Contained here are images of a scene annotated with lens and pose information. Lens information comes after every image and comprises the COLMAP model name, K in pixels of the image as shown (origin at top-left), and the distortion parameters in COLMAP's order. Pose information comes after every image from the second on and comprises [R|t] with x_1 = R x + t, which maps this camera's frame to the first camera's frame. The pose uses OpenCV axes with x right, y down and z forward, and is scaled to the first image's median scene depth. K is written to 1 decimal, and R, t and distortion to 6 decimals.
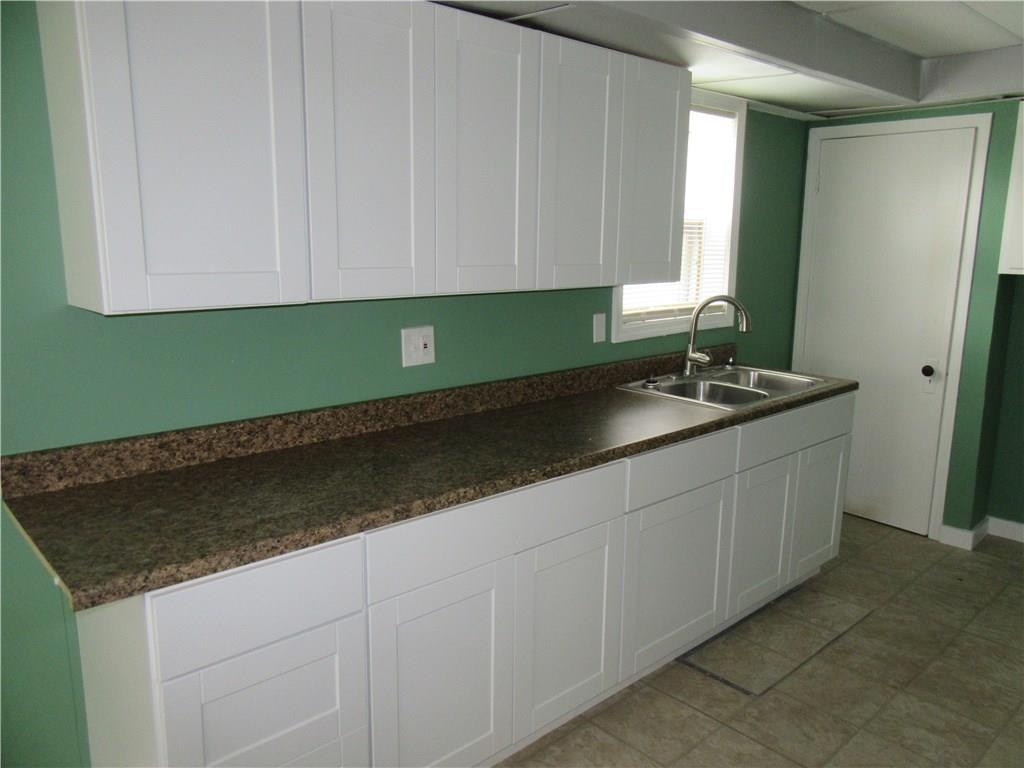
lens RADIAL K [[754.2, 0, 519.4], [0, 754.2, 386.5], [0, 0, 1]] dist [-0.012621, -0.002231]
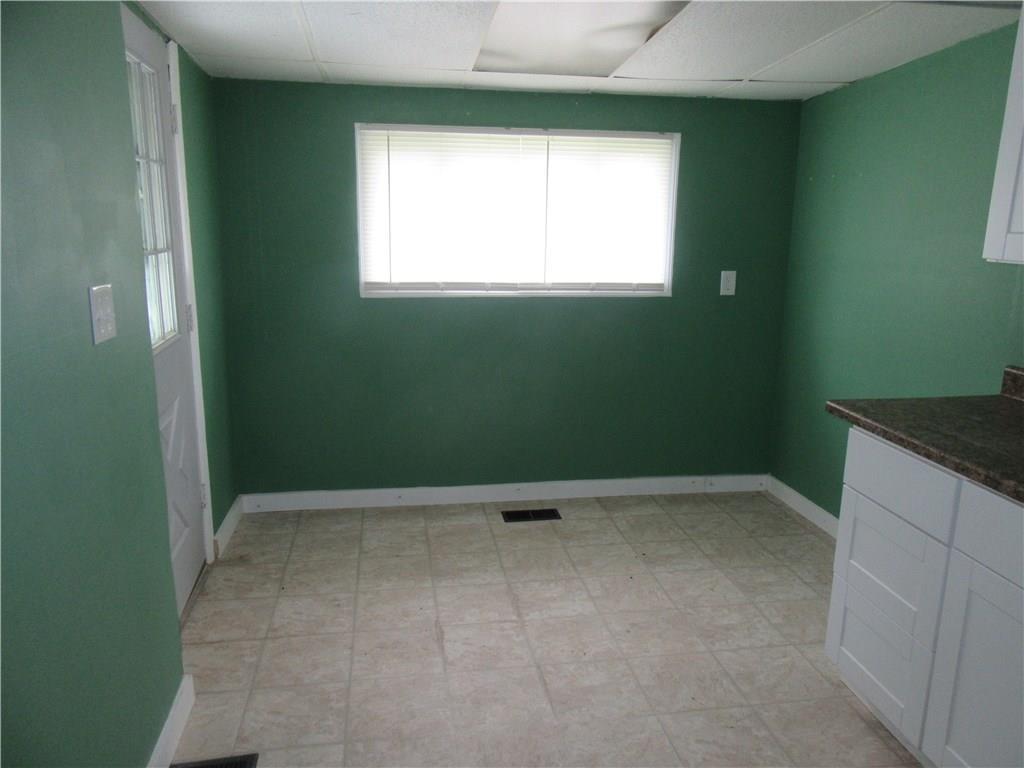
lens RADIAL K [[754.2, 0, 519.4], [0, 754.2, 386.5], [0, 0, 1]] dist [-0.012621, -0.002231]
pose [[-0.542785, 0.176541, -0.821107, 0.470611], [-0.174978, 0.932435, 0.316145, -0.072265], [0.821442, 0.315275, -0.475221, 0.453212]]
